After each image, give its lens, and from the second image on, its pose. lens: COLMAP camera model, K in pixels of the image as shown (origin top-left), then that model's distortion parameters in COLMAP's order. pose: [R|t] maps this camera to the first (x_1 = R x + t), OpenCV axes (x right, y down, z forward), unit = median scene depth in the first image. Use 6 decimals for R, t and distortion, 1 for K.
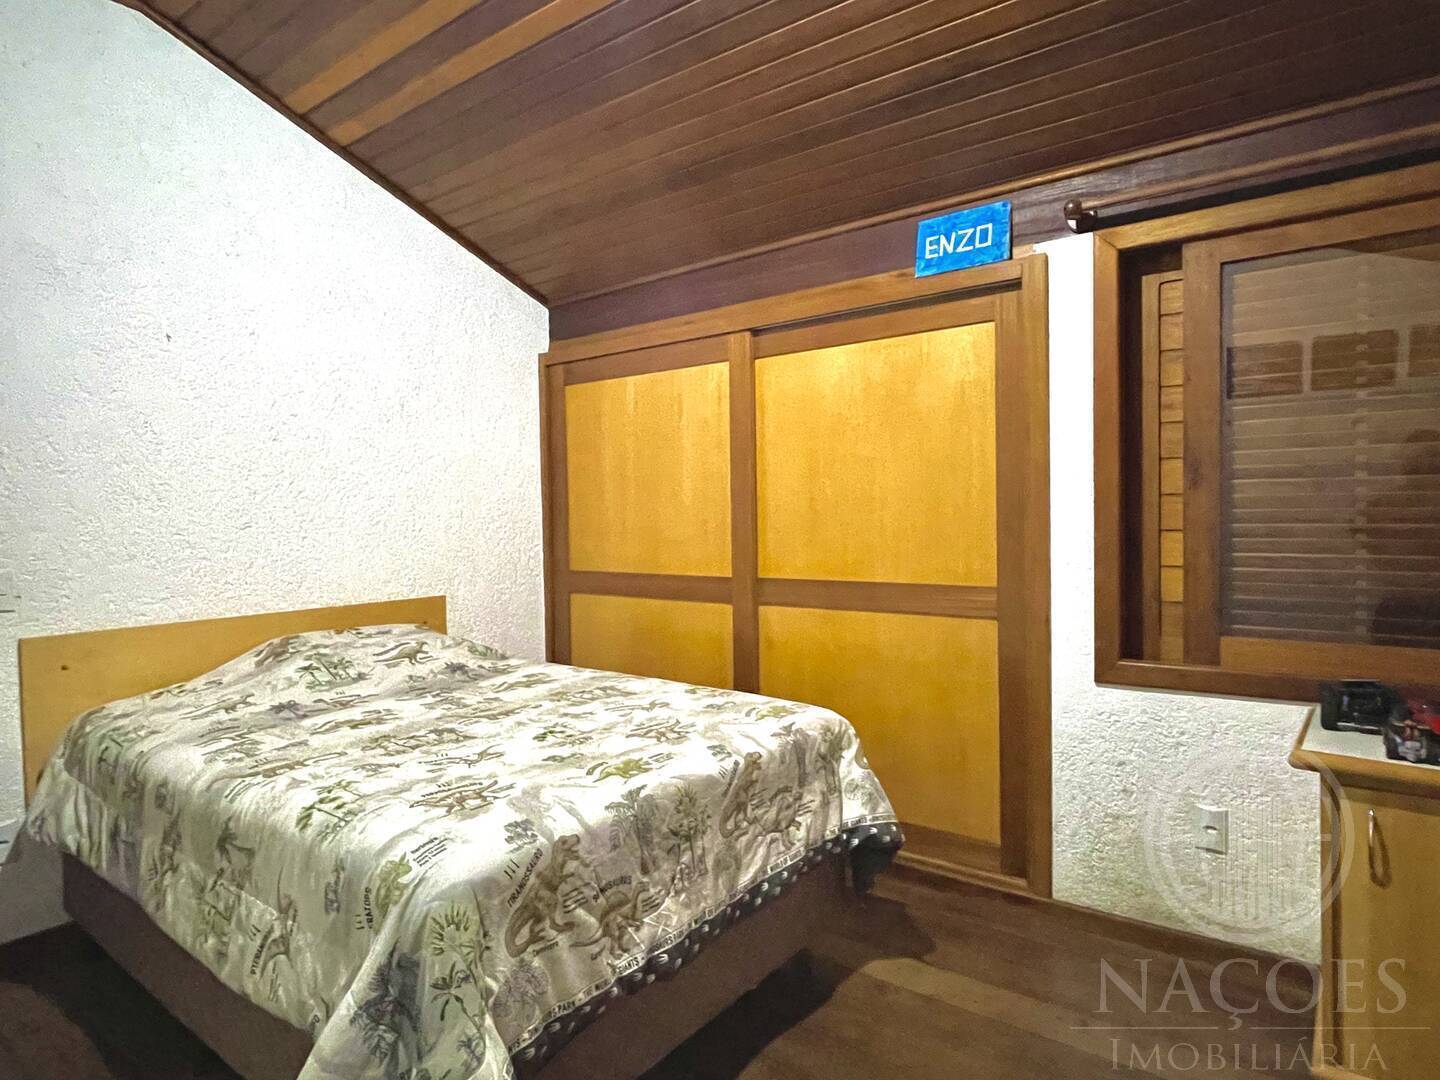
lens RADIAL K [[844.2, 0, 708.8], [0, 844.2, 537.6], [0, 0, 1]] dist [0.001826, -0.003220]
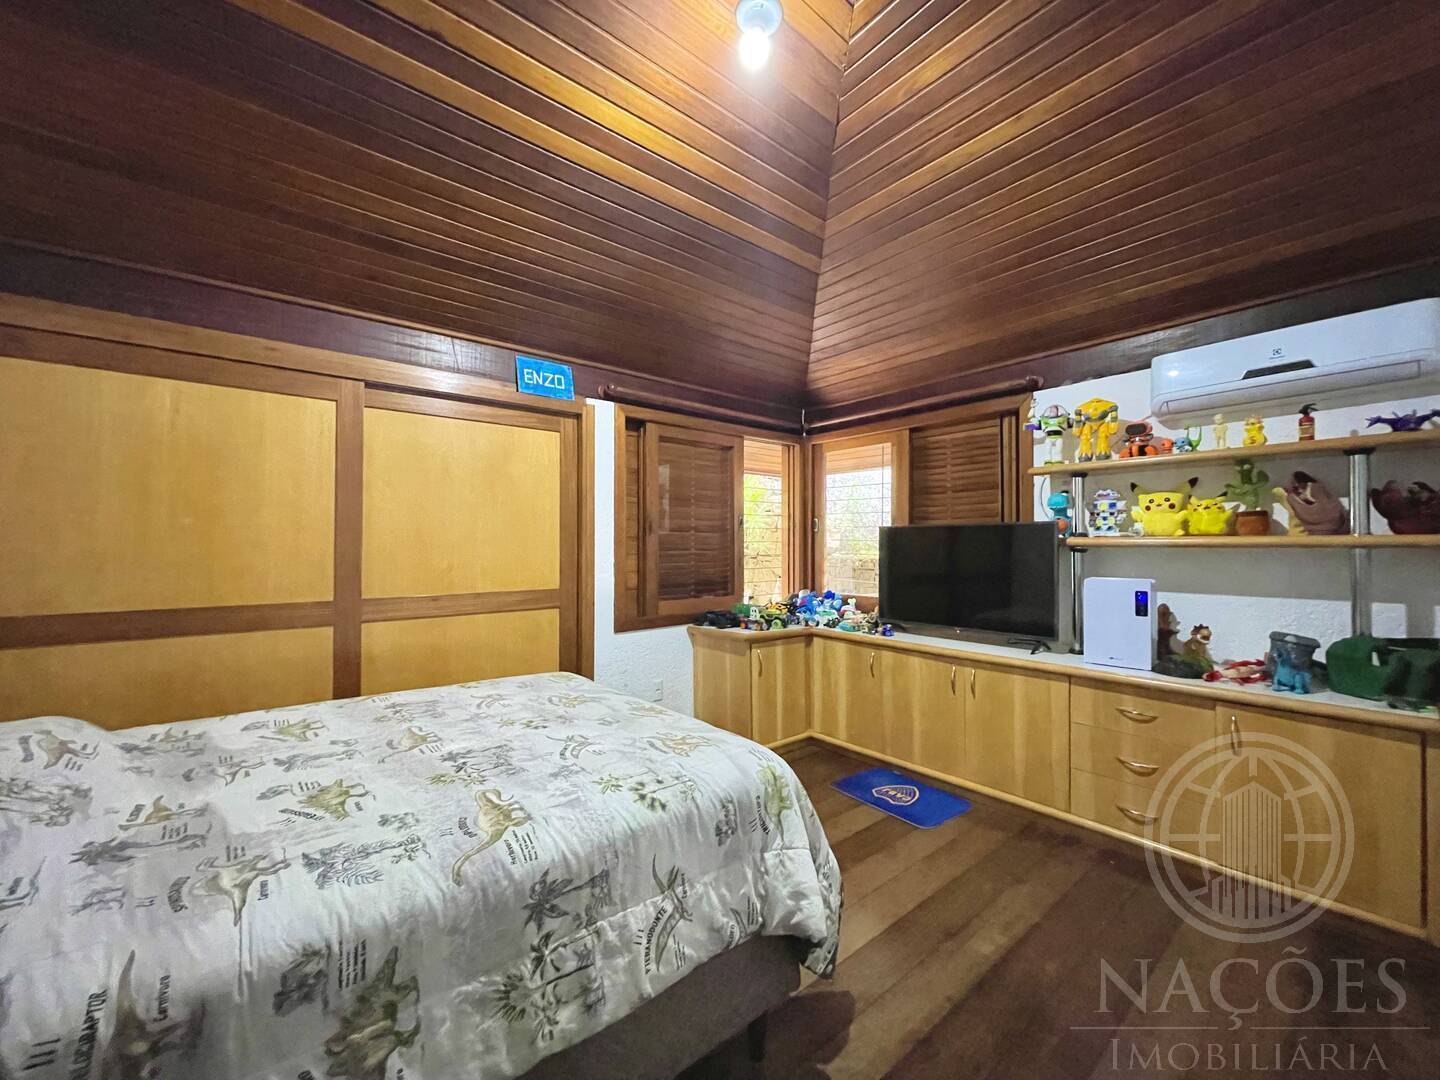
lens RADIAL K [[581.1, 0, 715.9], [0, 581.1, 541.9], [0, 0, 1]] dist [-0.002878, 0.002091]
pose [[0.212509, 0.026320, 0.976805, -0.923783], [0.023553, 0.999209, -0.032048, 0.011482], [-0.976875, 0.029817, 0.211721, 0.566792]]
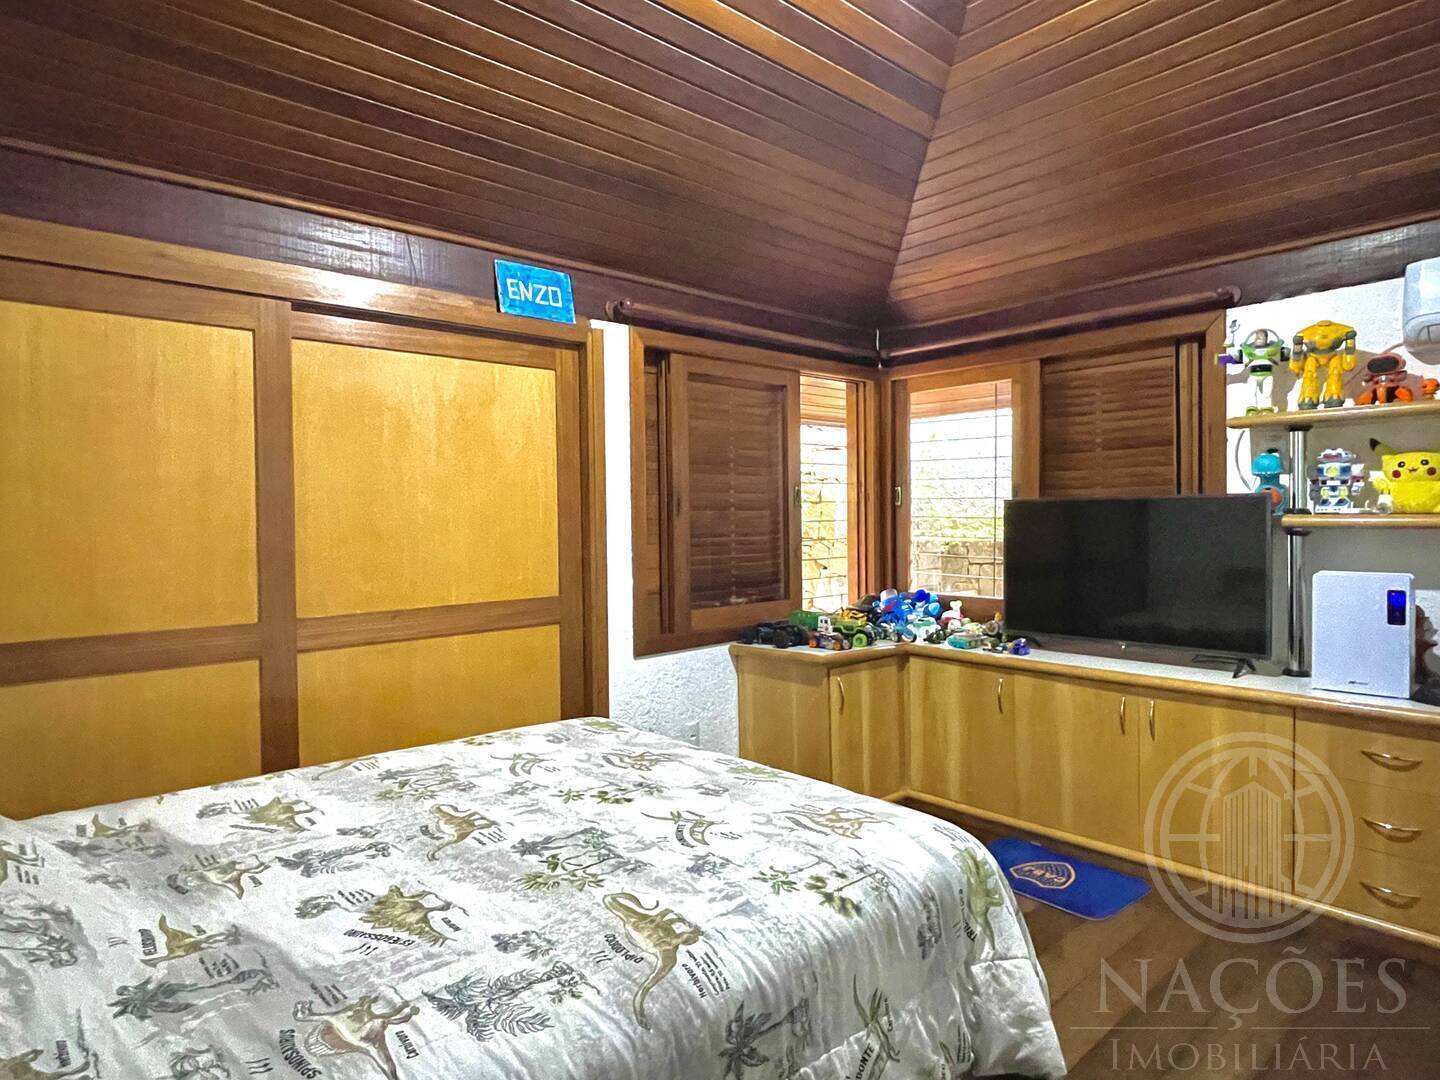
lens RADIAL K [[844.2, 0, 716.7], [0, 844.2, 537.9], [0, 0, 1]] dist [0.001826, -0.003220]
pose [[0.173799, -0.006746, 0.984758, -0.984343], [0.037193, 0.999308, 0.000282, -0.019257], [-0.984079, 0.036578, 0.173929, 0.733389]]
